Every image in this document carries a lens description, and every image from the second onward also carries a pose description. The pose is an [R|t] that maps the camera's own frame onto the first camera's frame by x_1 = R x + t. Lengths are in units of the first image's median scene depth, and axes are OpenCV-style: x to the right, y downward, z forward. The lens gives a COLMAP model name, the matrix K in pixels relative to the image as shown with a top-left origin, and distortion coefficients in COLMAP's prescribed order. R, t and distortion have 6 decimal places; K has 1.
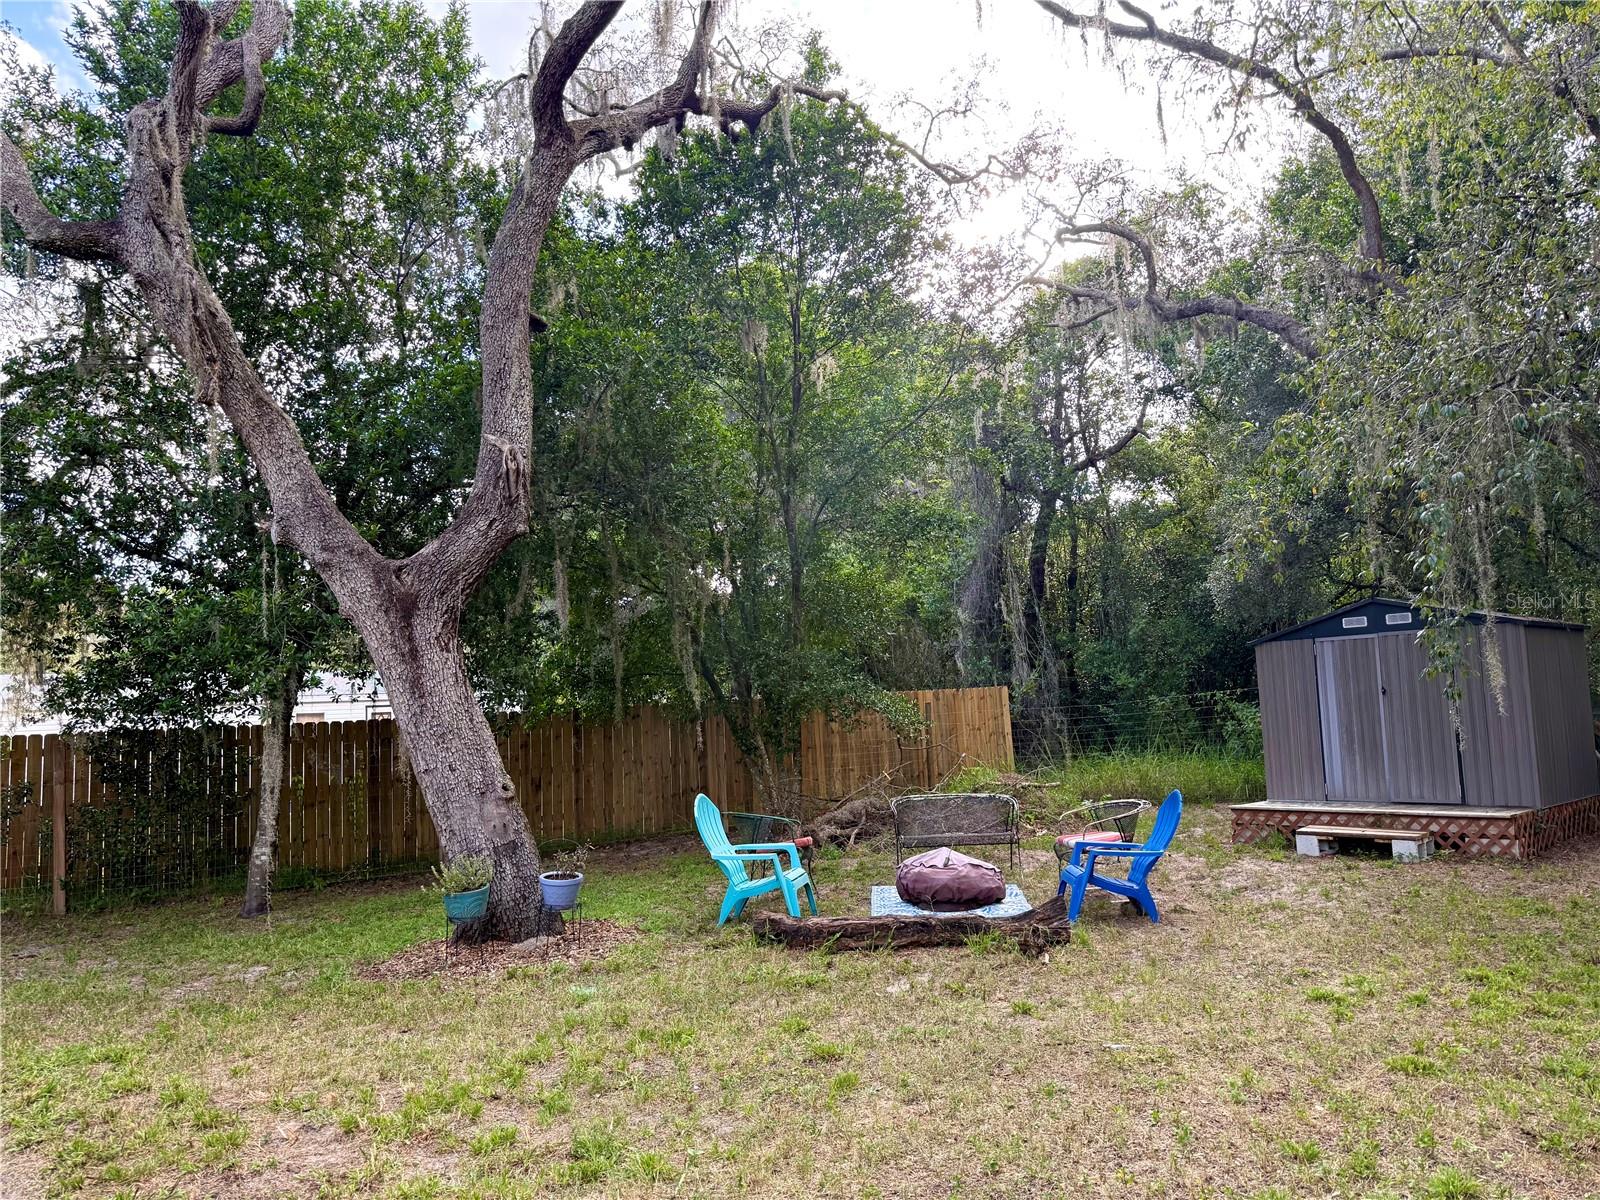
lens RADIAL K [[1124.2, 0, 789.5], [0, 1124.2, 612.5], [0, 0, 1]] dist [0.000169, -0.008753]
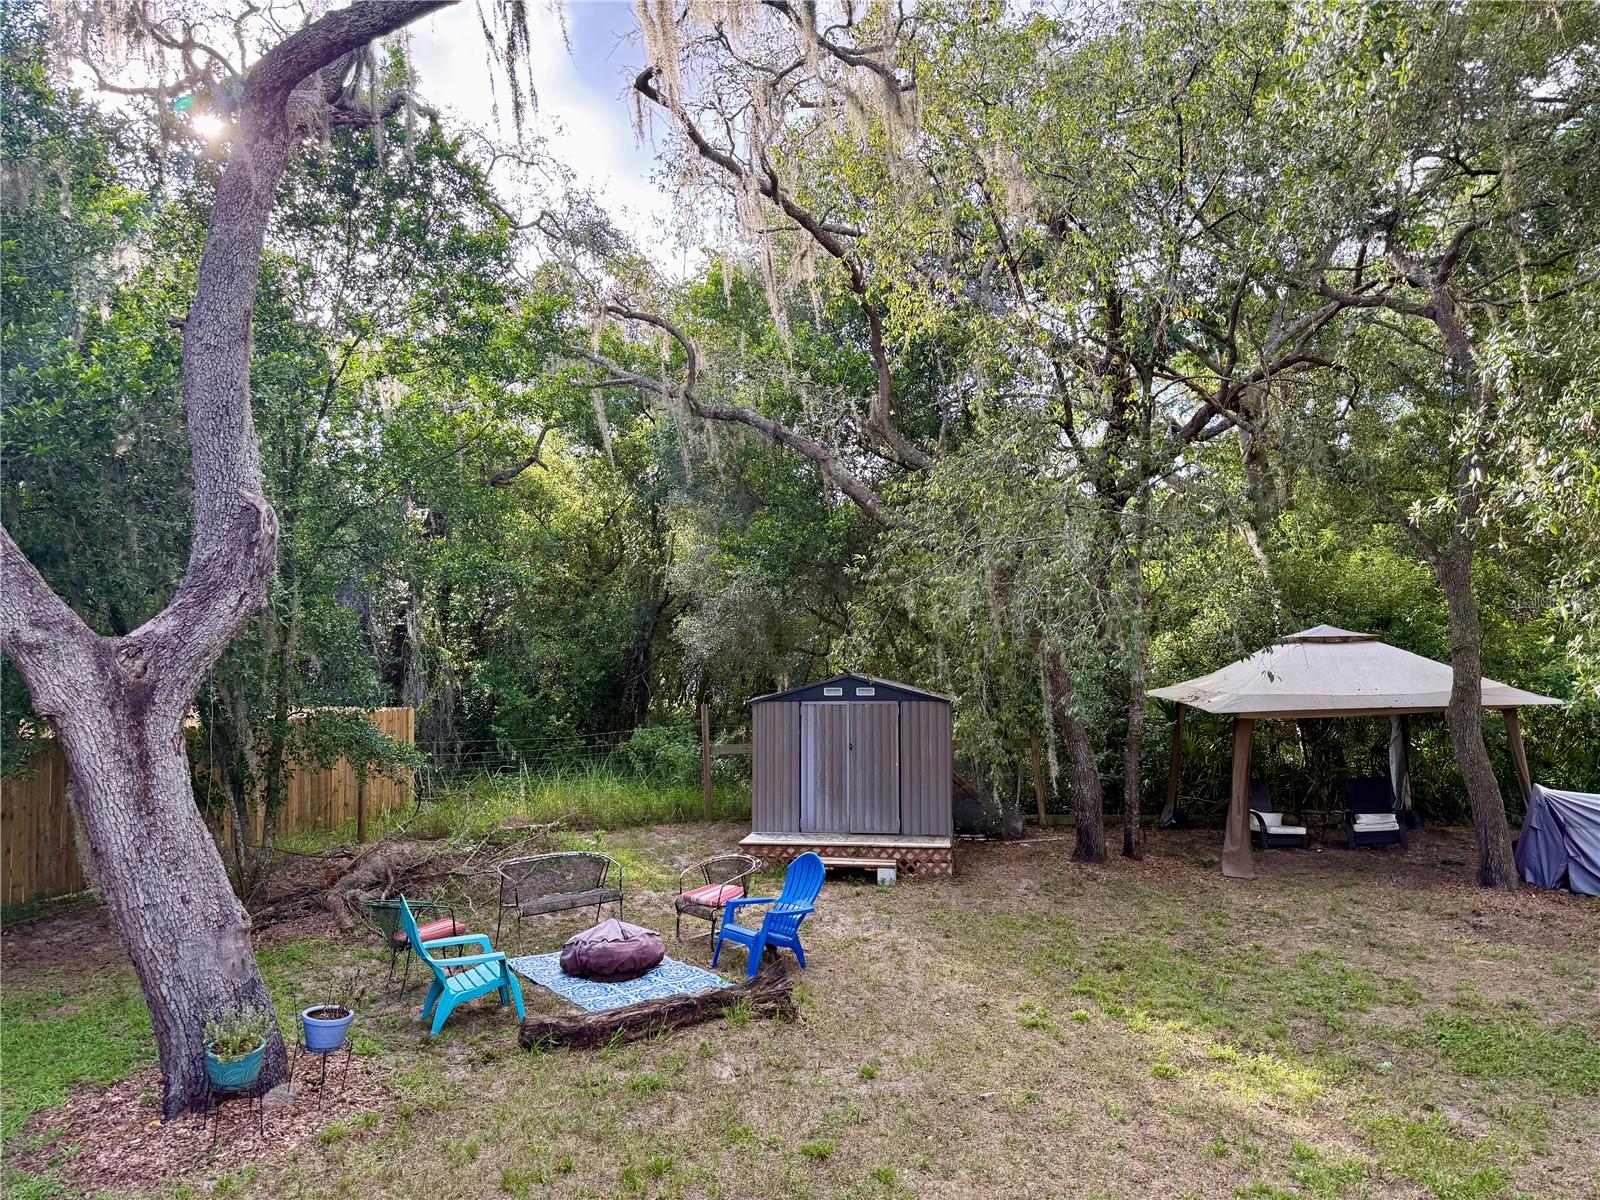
lens RADIAL K [[1124.2, 0, 803.2], [0, 1124.2, 598.8], [0, 0, 1]] dist [0.000169, -0.008753]
pose [[0.747760, 0.074830, 0.659739, -0.426974], [-0.088608, 0.995988, -0.012539, -0.089162], [-0.658030, -0.049081, 0.751390, 0.086672]]
